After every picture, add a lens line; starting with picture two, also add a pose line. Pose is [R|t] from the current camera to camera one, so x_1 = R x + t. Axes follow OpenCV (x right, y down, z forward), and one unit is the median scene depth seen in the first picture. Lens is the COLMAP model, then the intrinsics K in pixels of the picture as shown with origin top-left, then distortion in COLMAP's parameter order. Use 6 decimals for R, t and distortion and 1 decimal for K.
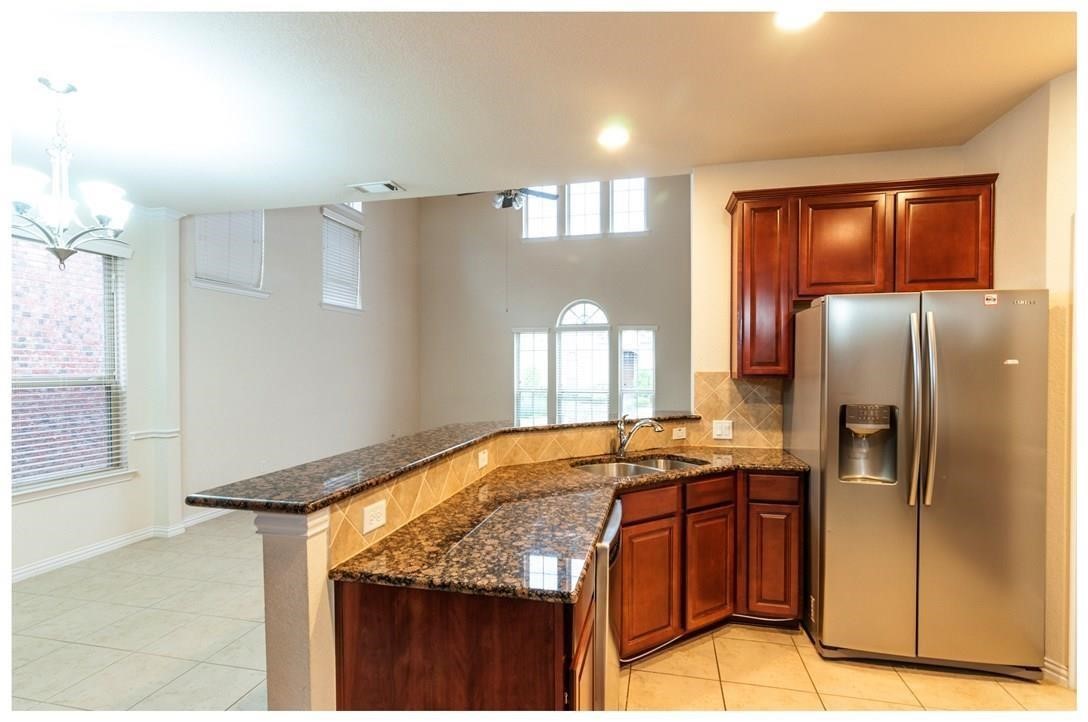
lens RADIAL K [[537.0, 0, 543.7], [0, 537.0, 367.8], [0, 0, 1]] dist [-0.013087, 0.001968]
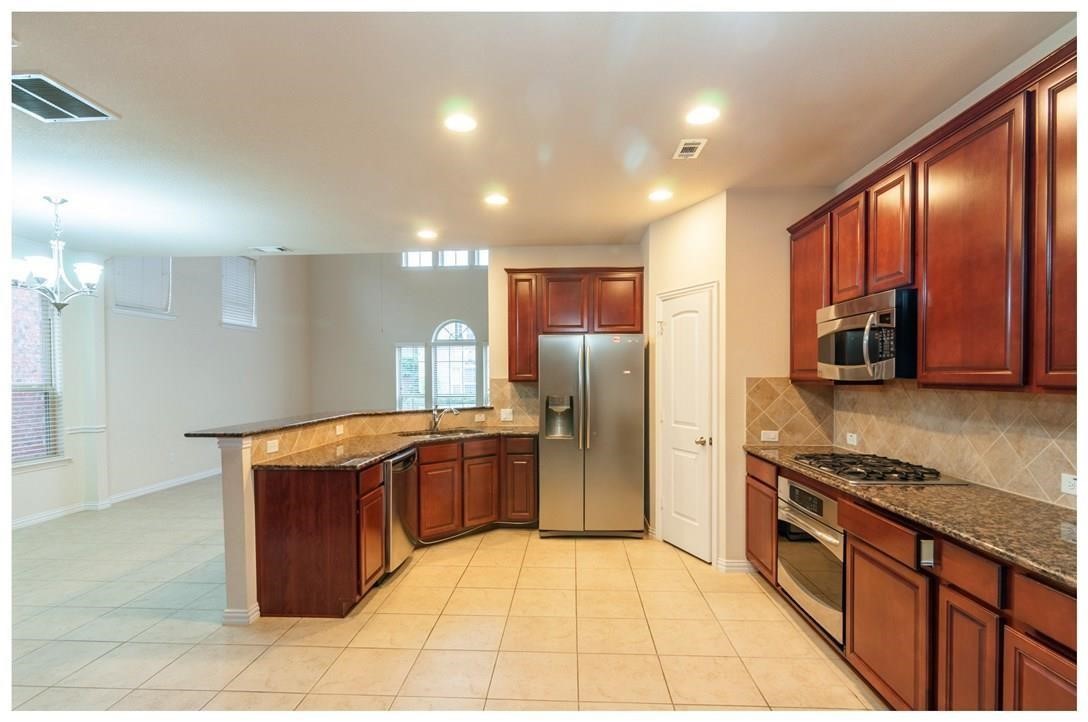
lens RADIAL K [[537.0, 0, 551.8], [0, 537.0, 380.1], [0, 0, 1]] dist [-0.013087, 0.001968]
pose [[0.983319, -0.005194, 0.181813, 0.196377], [0.003822, 0.999962, 0.007897, 0.000471], [-0.181847, -0.007070, 0.983301, -0.648864]]
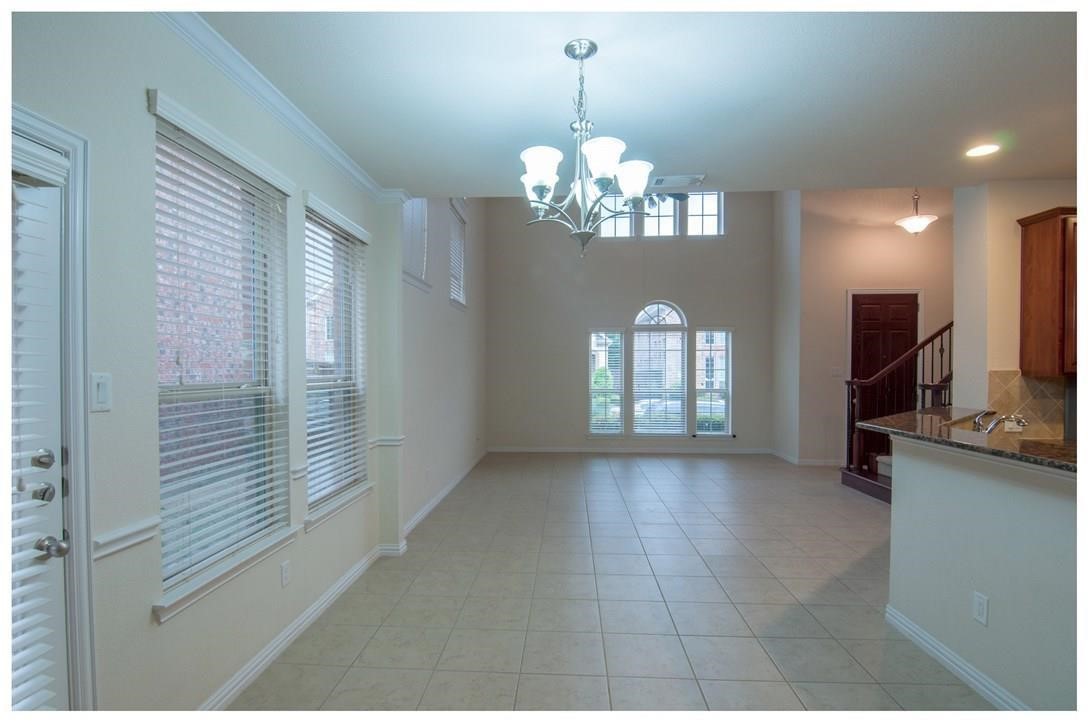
lens RADIAL K [[537.0, 0, 548.2], [0, 537.0, 384.8], [0, 0, 1]] dist [-0.013087, 0.001968]
pose [[0.985584, -0.006916, 0.169047, -0.872152], [0.001819, 0.999539, 0.030292, 0.002787], [-0.169178, -0.029548, 0.985142, 0.103355]]
